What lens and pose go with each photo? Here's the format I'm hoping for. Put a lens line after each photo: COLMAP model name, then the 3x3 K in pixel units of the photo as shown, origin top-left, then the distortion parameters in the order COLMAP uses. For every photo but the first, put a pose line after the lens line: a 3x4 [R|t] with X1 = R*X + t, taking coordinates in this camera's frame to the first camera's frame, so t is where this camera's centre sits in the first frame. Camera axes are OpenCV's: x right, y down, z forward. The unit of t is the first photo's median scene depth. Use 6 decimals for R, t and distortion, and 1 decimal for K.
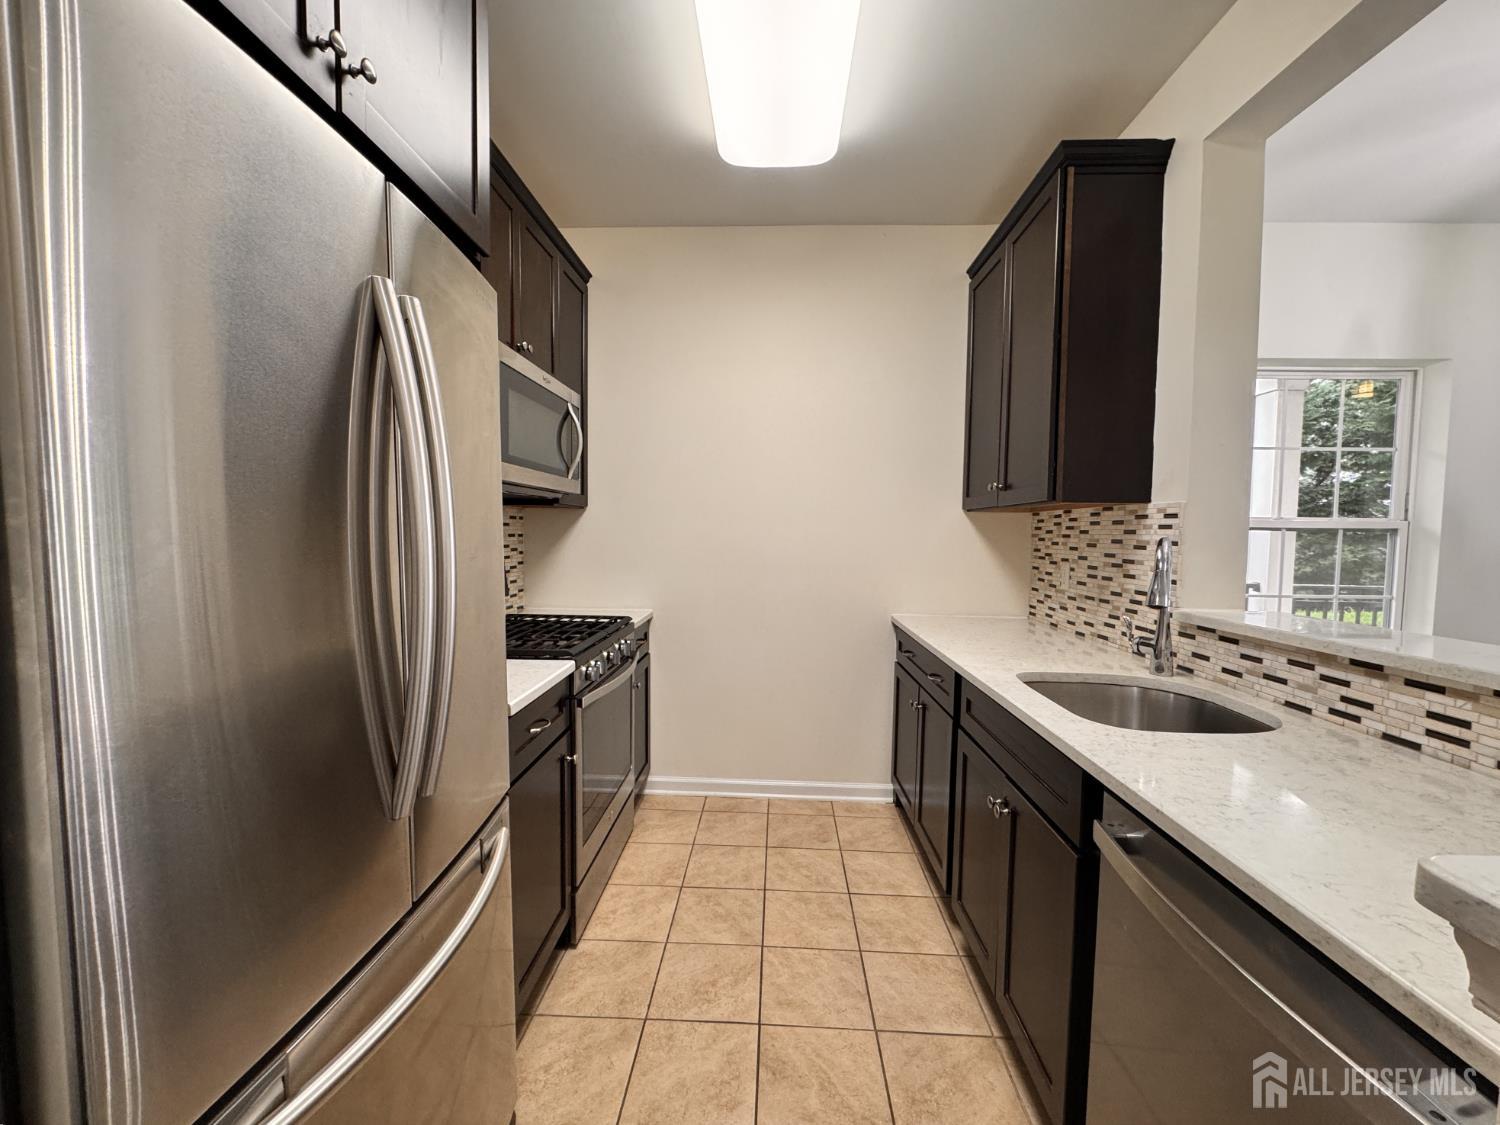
lens RADIAL K [[618.8, 0, 745.5], [0, 618.8, 565.7], [0, 0, 1]] dist [-0.000067, -0.000791]
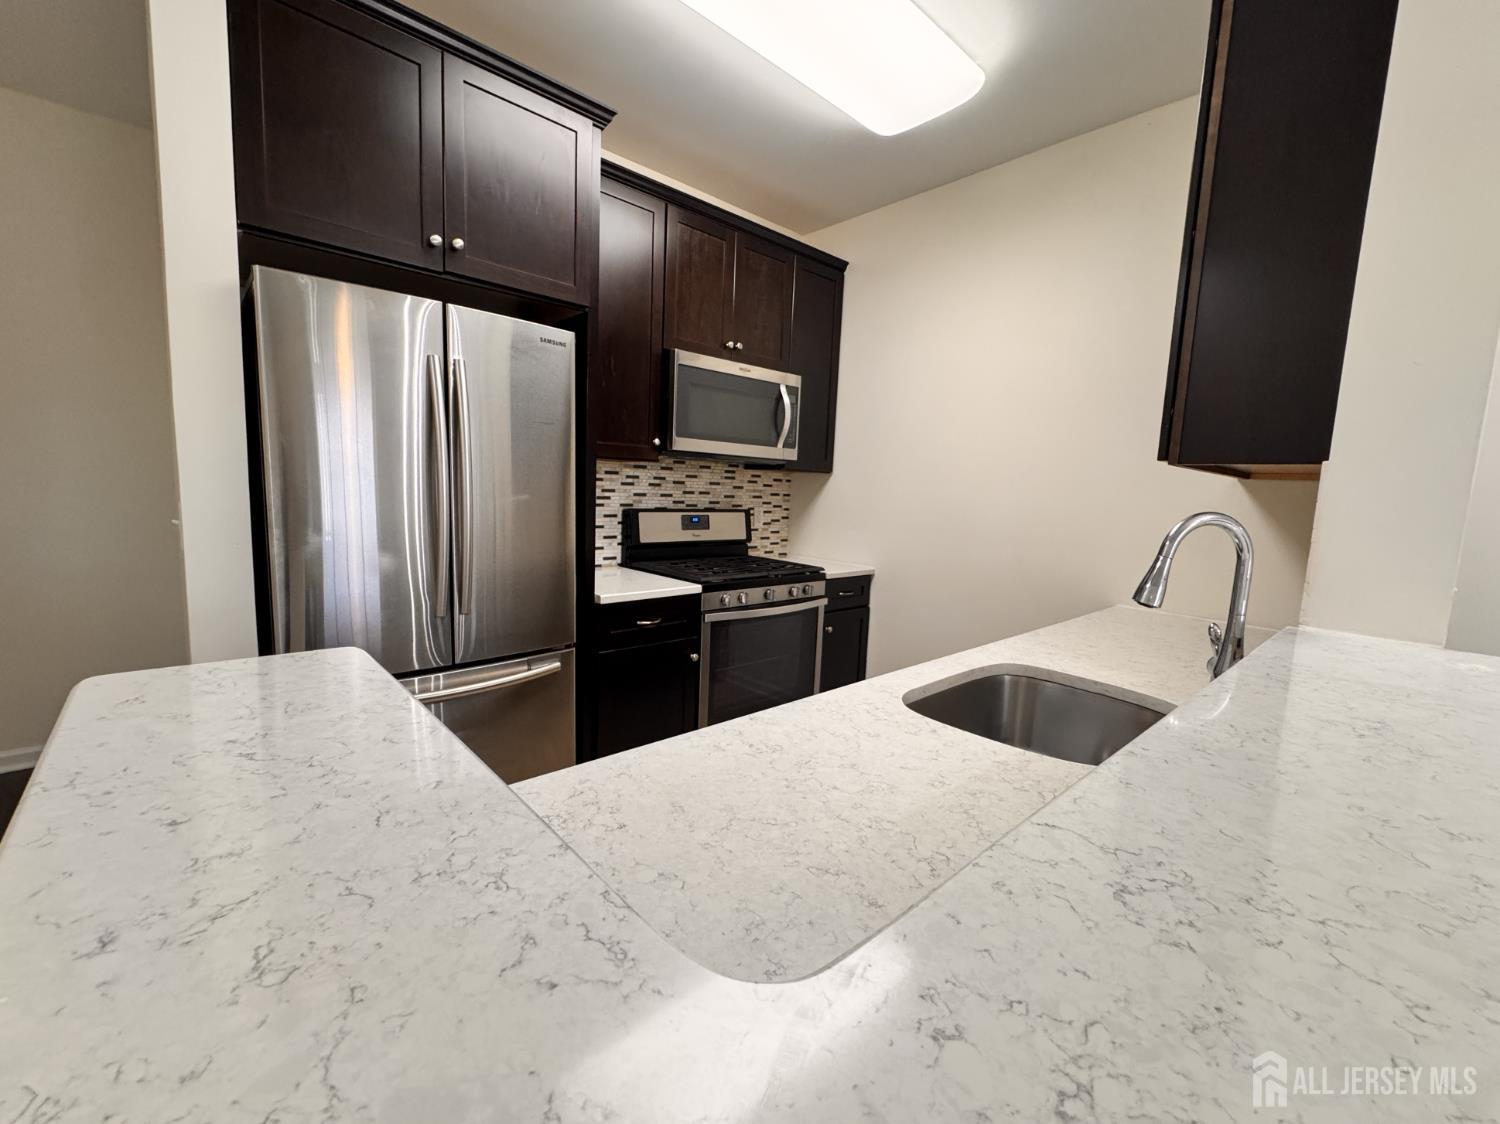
lens RADIAL K [[618.8, 0, 746.3], [0, 618.8, 566.2], [0, 0, 1]] dist [-0.000067, -0.000791]
pose [[0.704023, 0.108871, -0.701783, 0.609727], [-0.074667, 0.994050, 0.079306, -0.000895], [0.706241, -0.003434, 0.707963, 0.100086]]
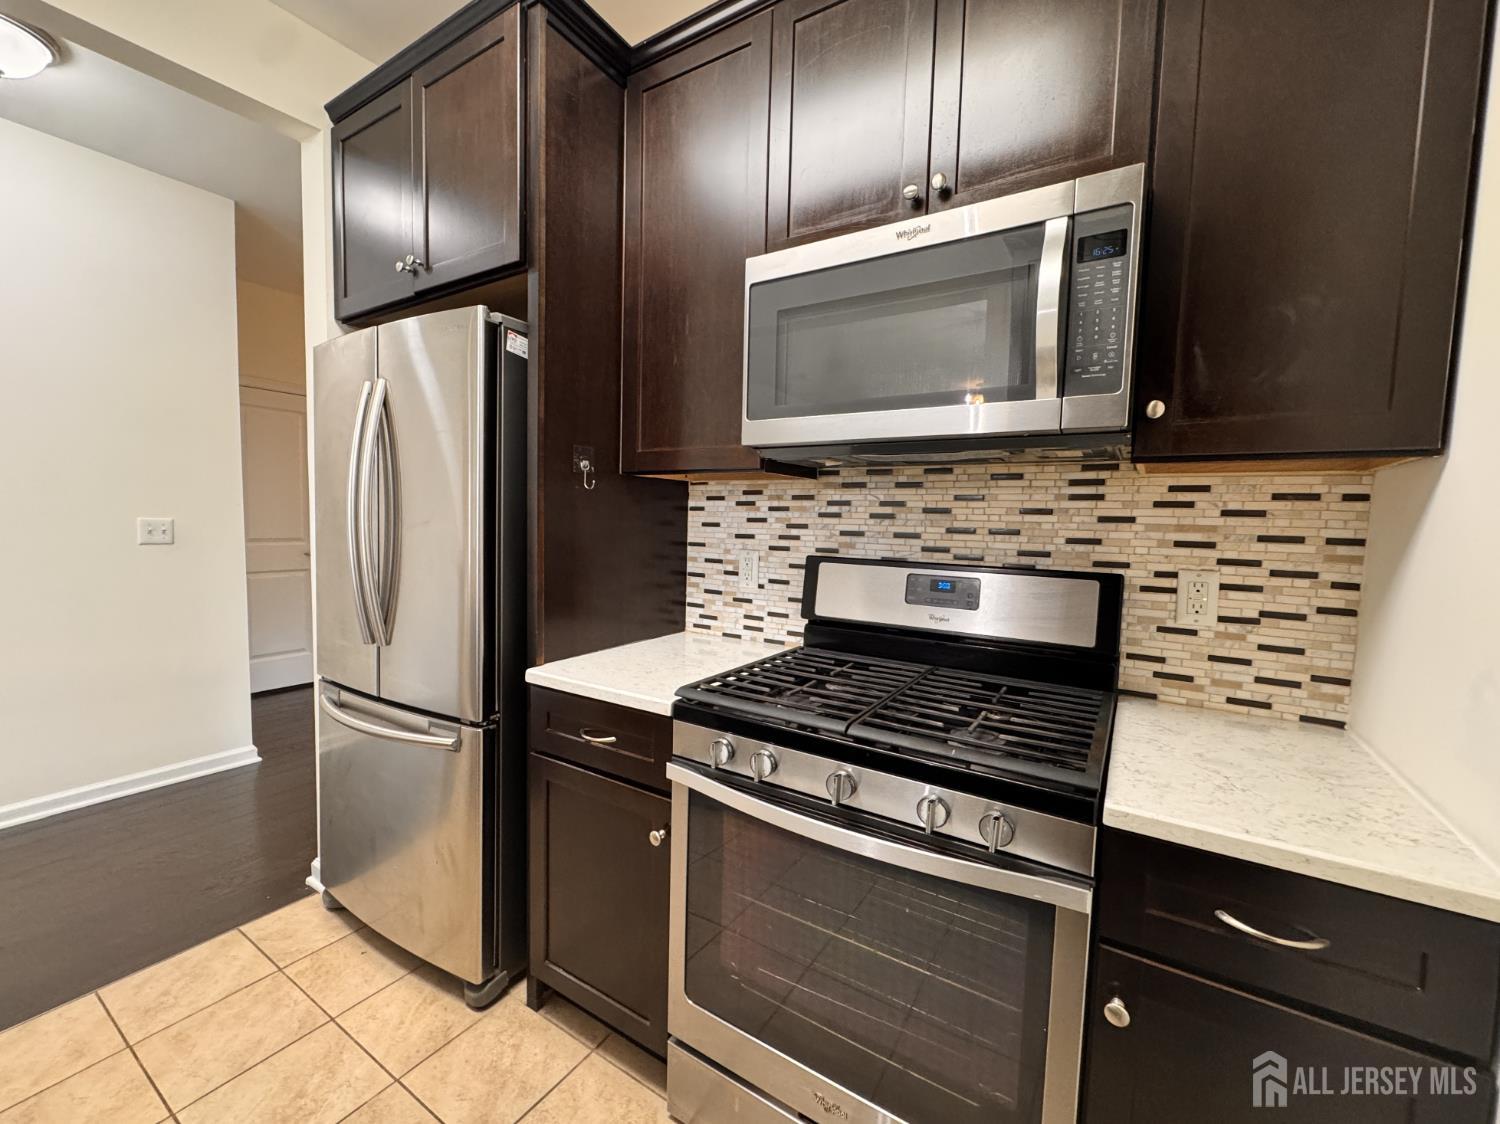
lens RADIAL K [[618.8, 0, 756.7], [0, 618.8, 569.8], [0, 0, 1]] dist [-0.000067, -0.000791]
pose [[-0.481141, 0.054432, -0.874952, 0.218677], [-0.079095, 0.991304, 0.105165, -0.058084], [0.873068, 0.119804, -0.472652, 1.150260]]
